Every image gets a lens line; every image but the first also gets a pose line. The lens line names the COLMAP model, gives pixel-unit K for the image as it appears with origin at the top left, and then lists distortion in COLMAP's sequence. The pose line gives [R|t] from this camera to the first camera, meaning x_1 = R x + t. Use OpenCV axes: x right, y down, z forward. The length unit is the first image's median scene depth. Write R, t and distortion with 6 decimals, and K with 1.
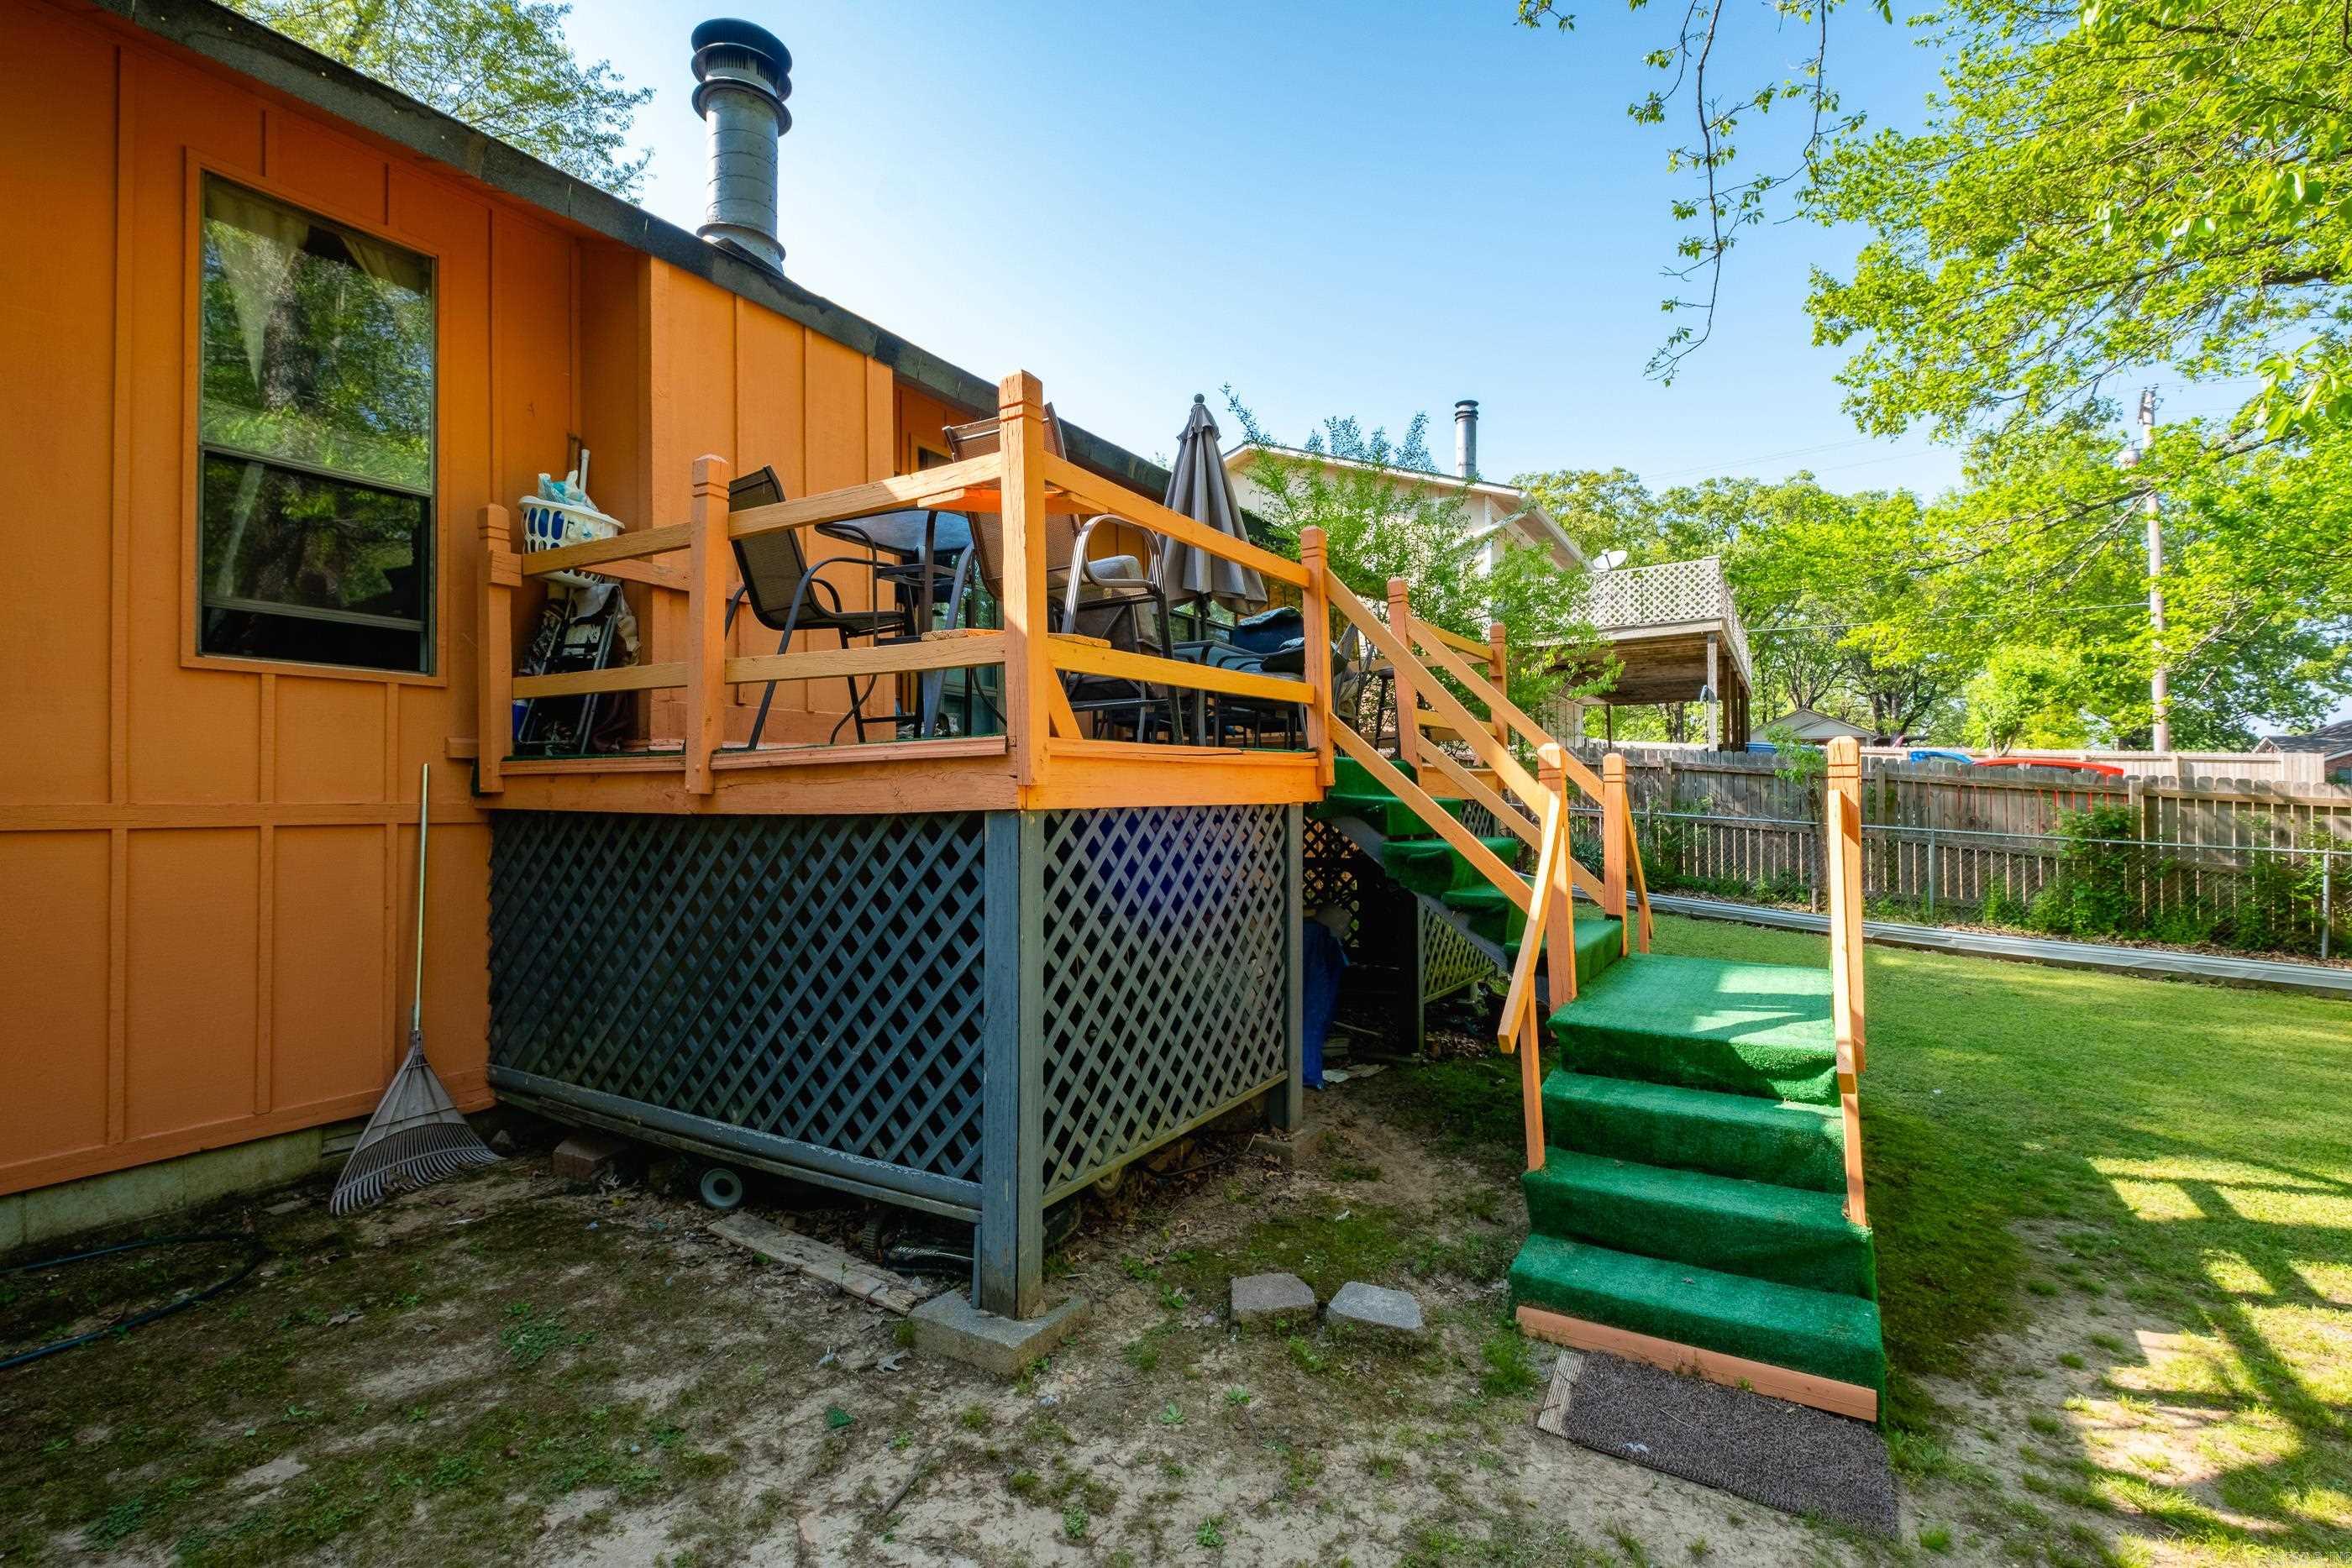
lens RADIAL K [[1080.5, 0, 1154.4], [0, 1080.5, 794.3], [0, 0, 1]] dist [0.000774, 0.000205]
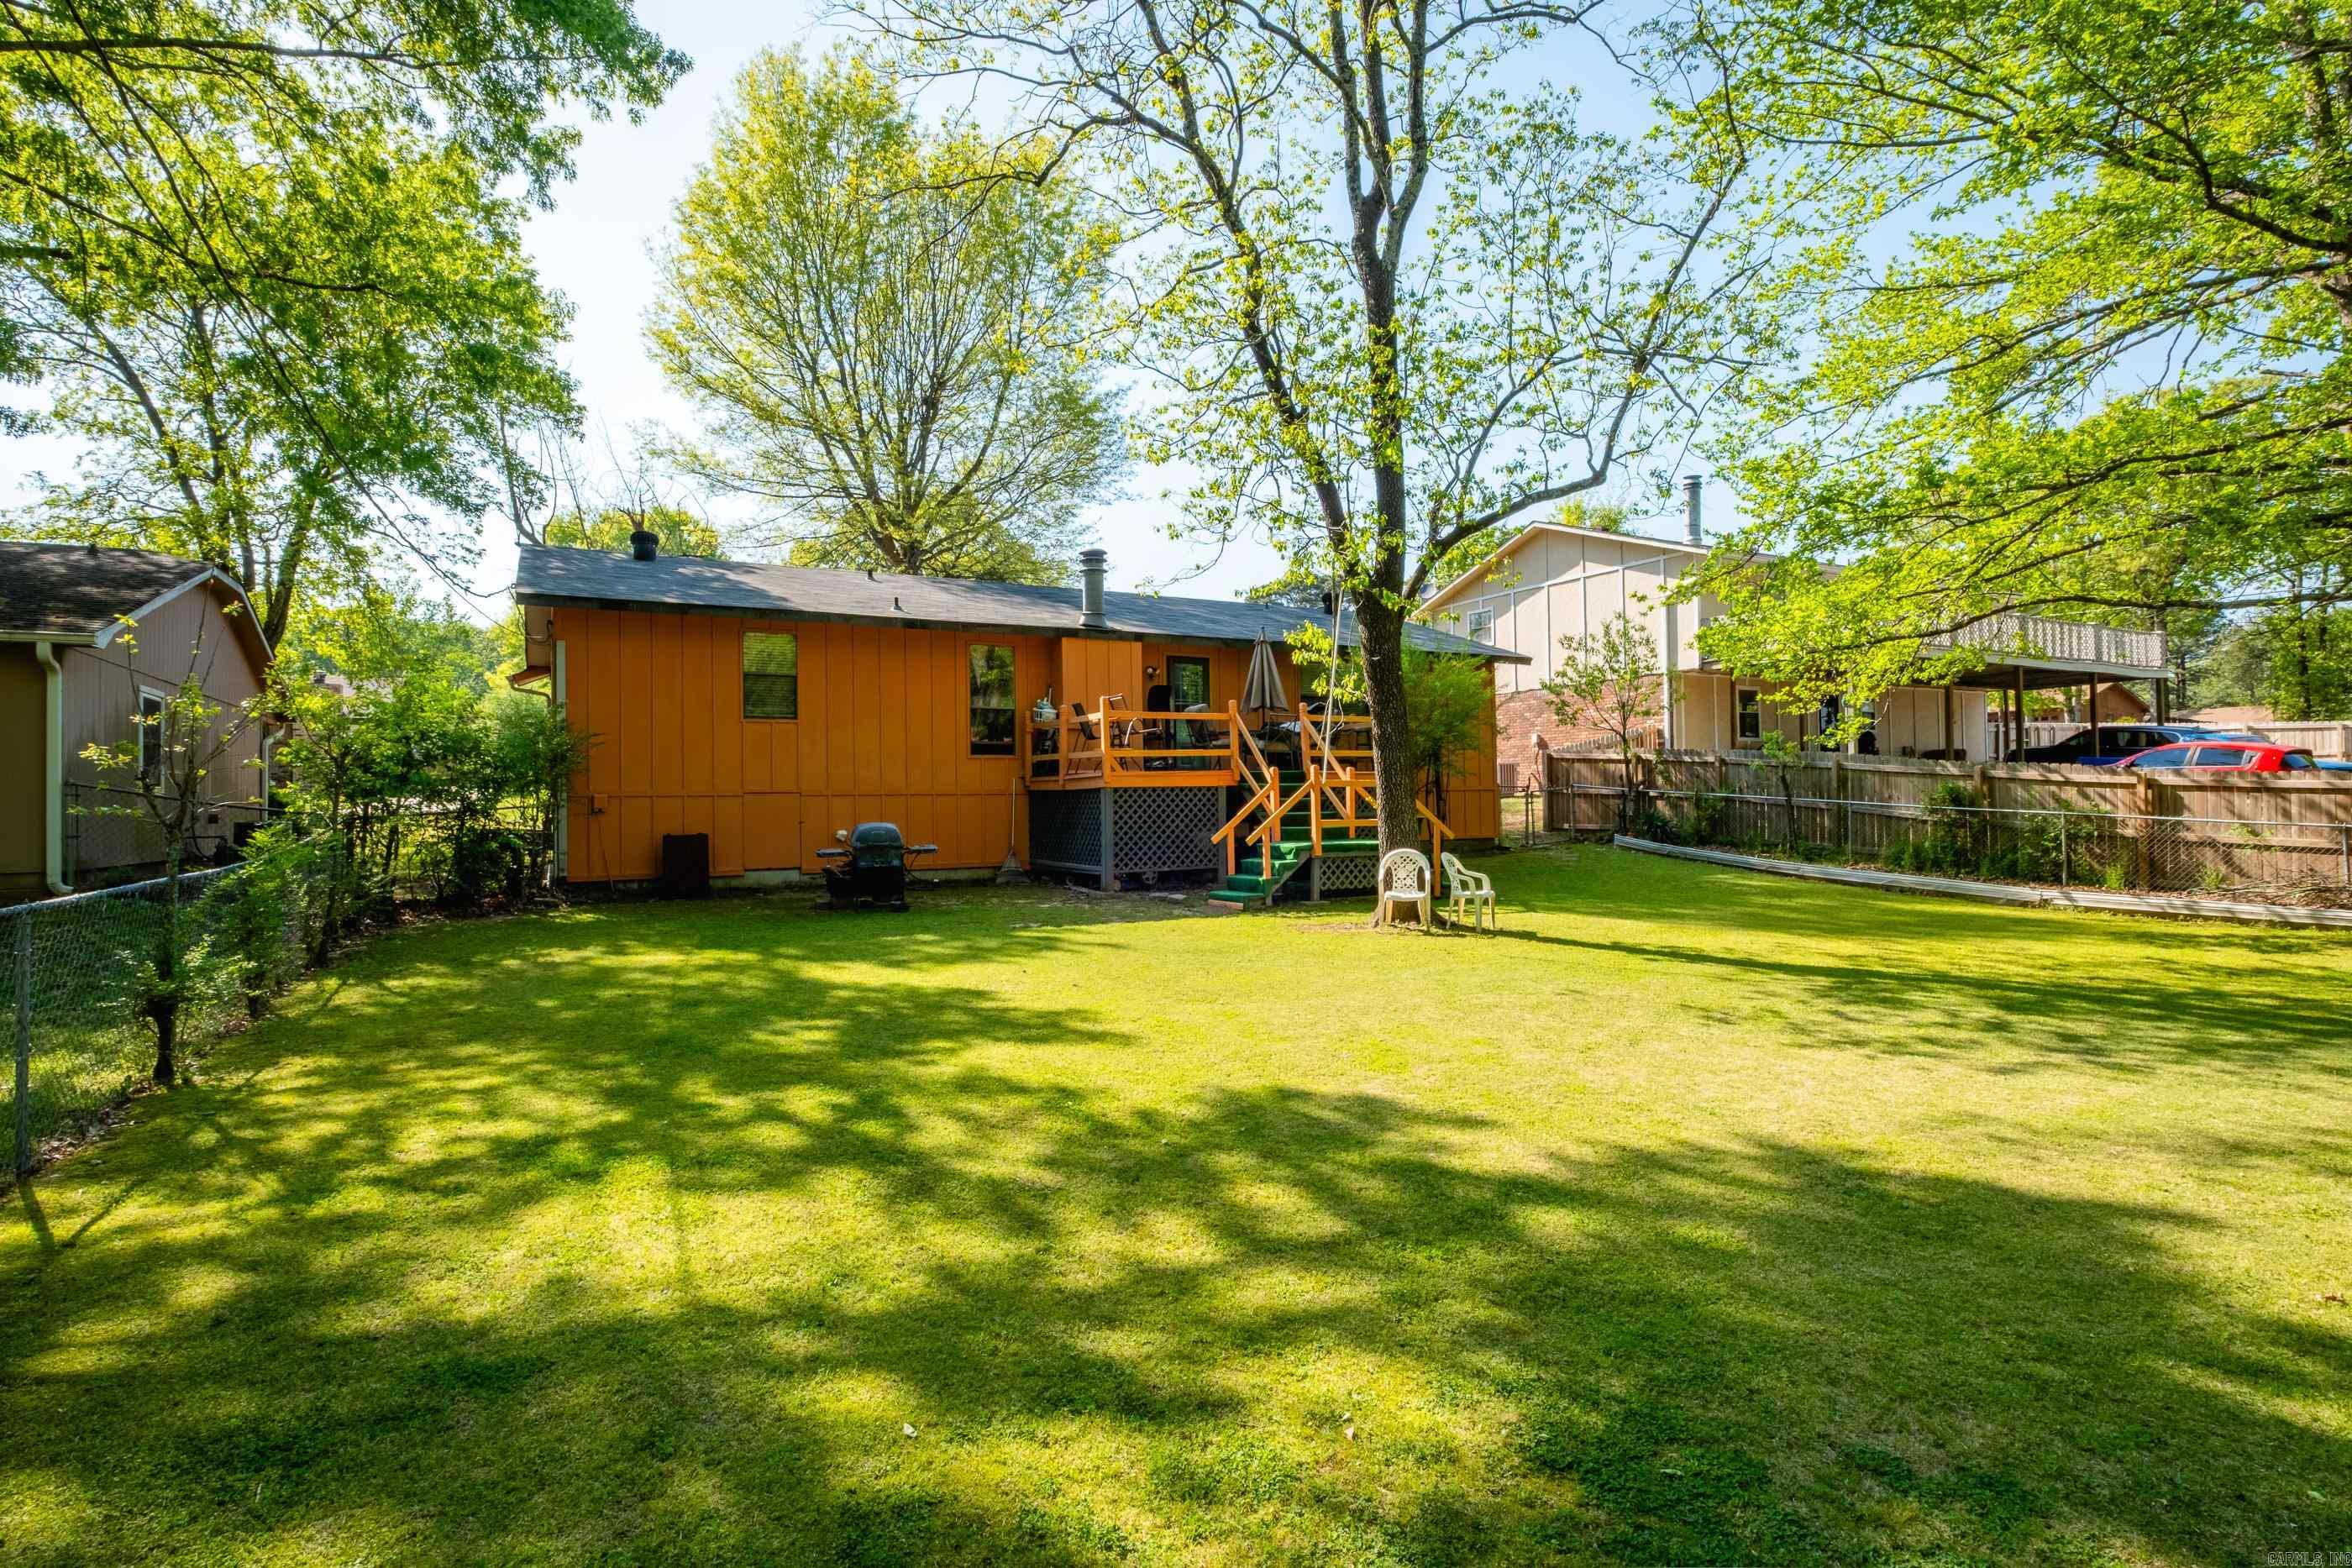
lens RADIAL K [[1196.6, 0, 1176.0], [0, 1196.6, 784.0], [0, 0, 1]] dist [-0.011526, 0.000071]
pose [[0.851172, -0.013529, -0.524713, 2.237354], [0.010546, 0.999907, -0.008674, 0.037481], [0.524781, 0.001849, 0.851235, -2.541599]]
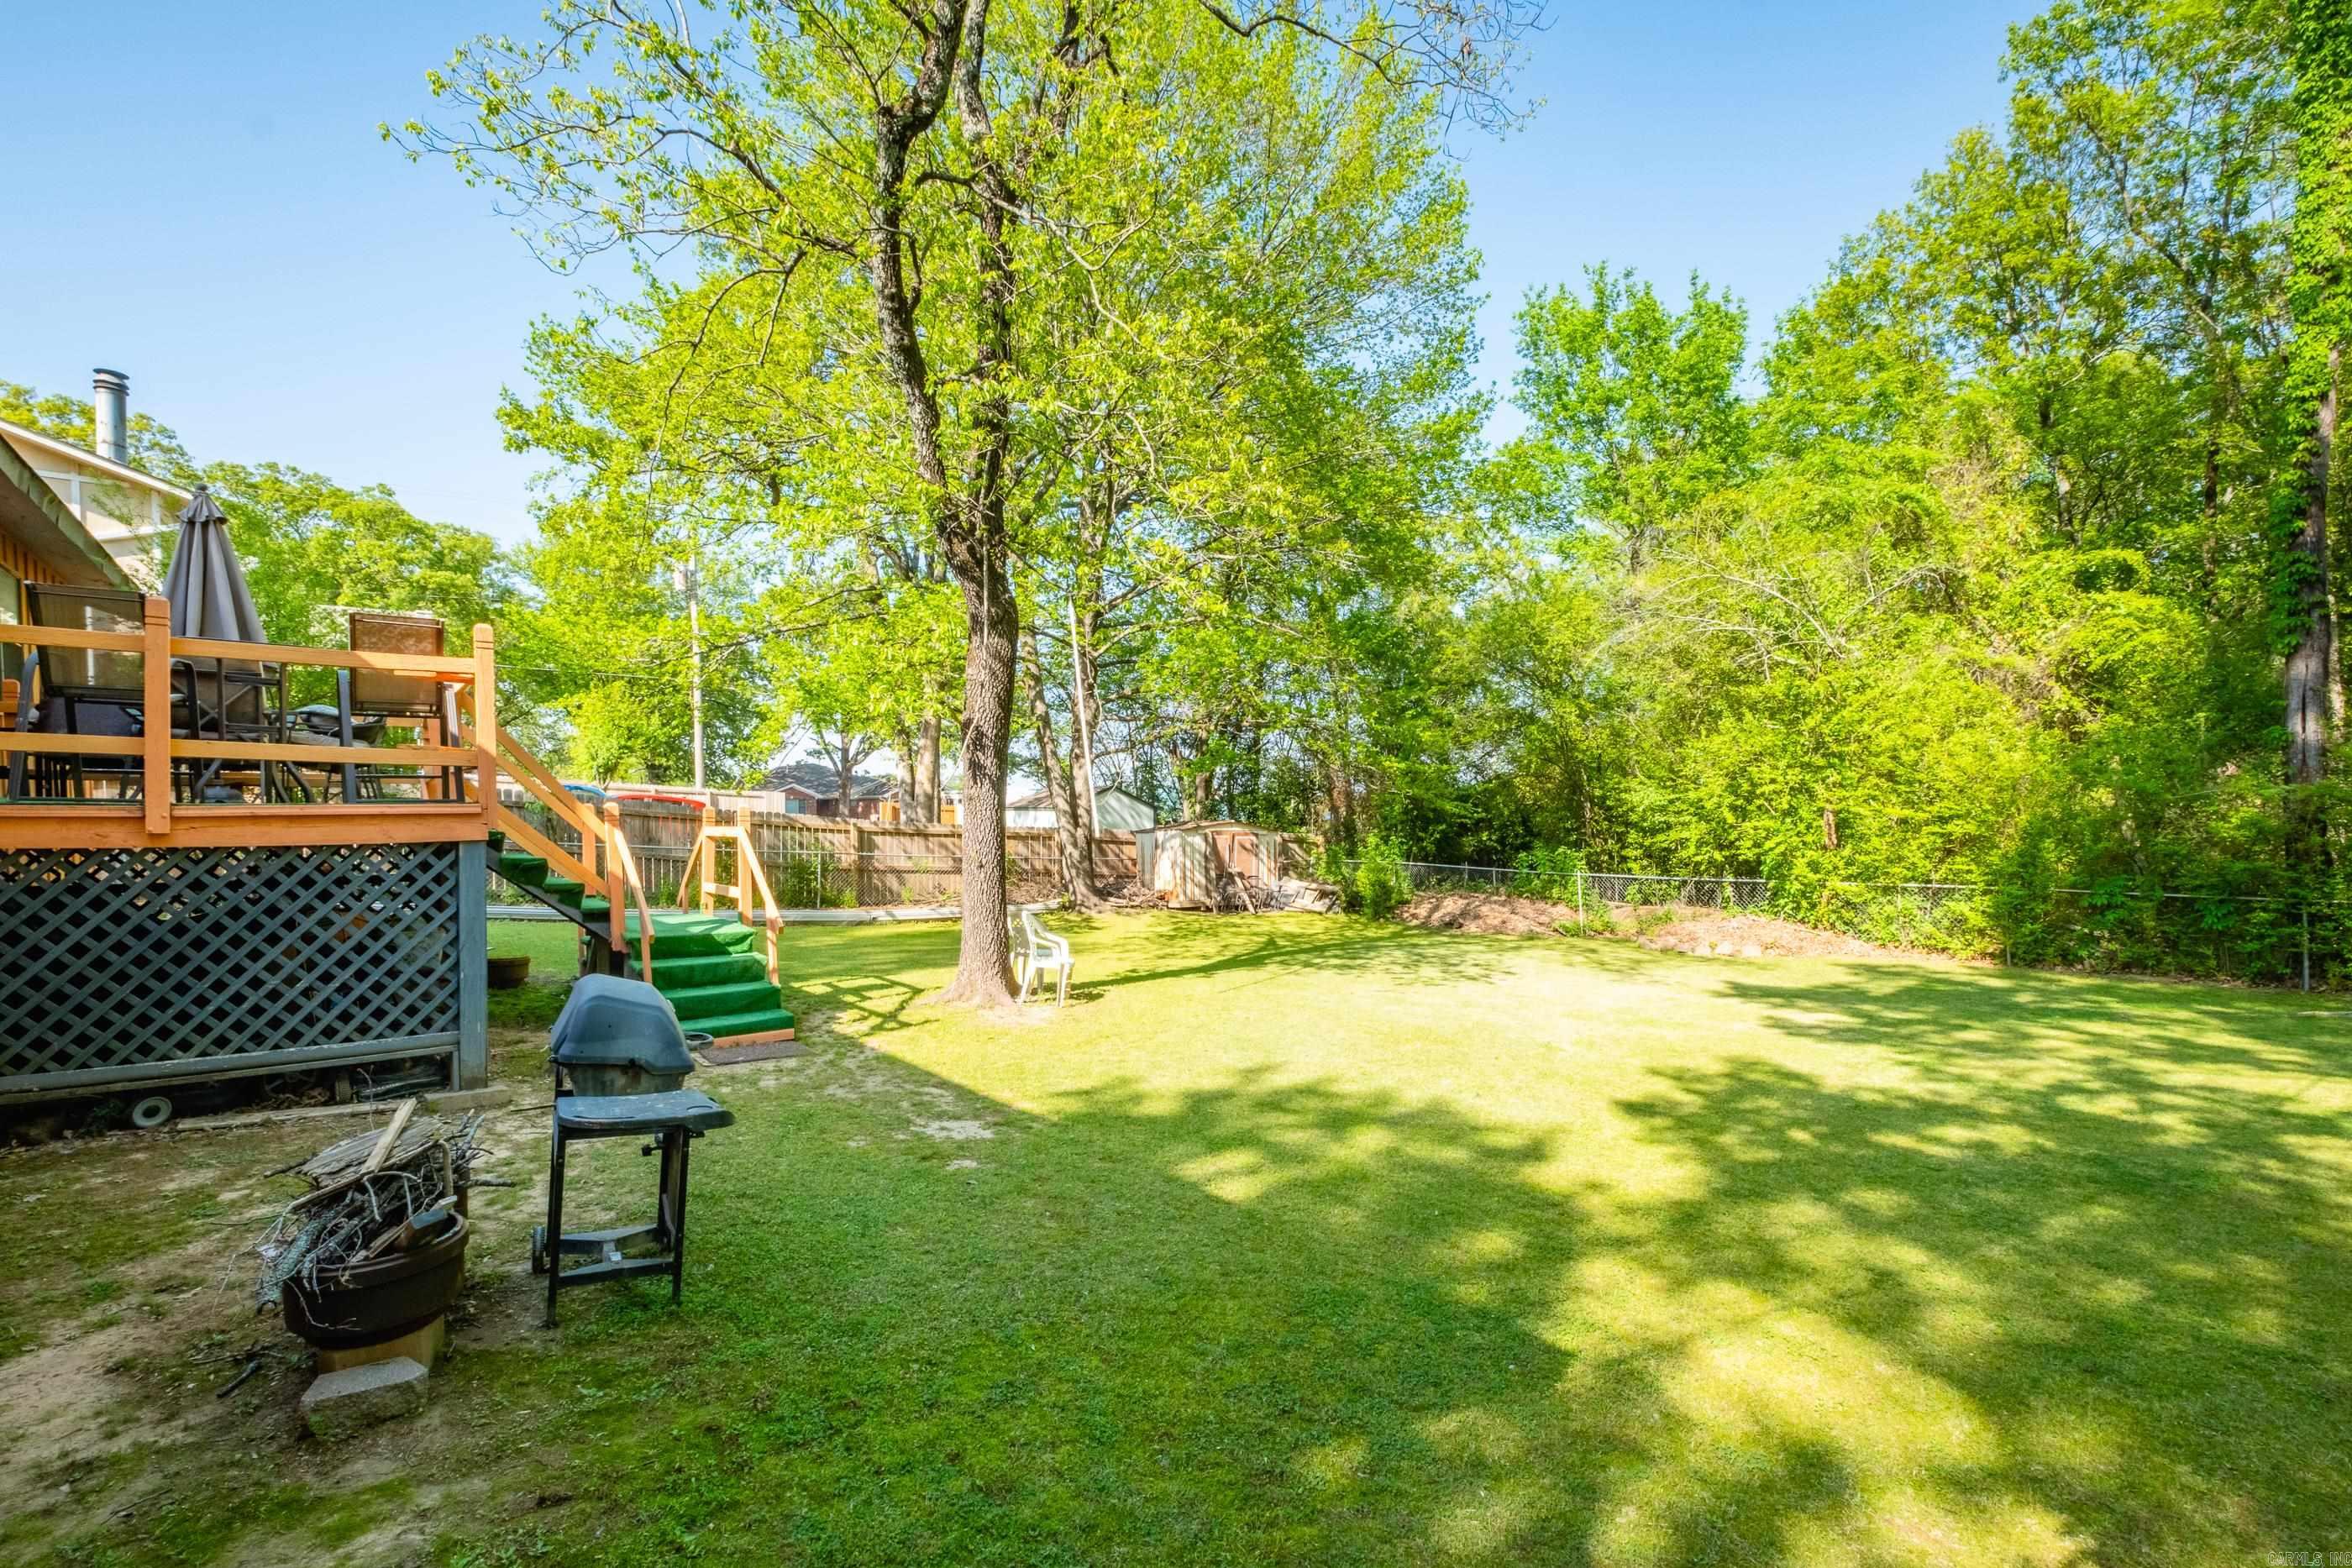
lens RADIAL K [[1080.5, 0, 1154.4], [0, 1080.5, 794.3], [0, 0, 1]] dist [0.000774, 0.000205]
pose [[0.381324, 0.022342, 0.924171, -1.243510], [-0.005499, 0.999745, -0.021900, -0.027772], [-0.924425, 0.003269, 0.381350, -0.765208]]
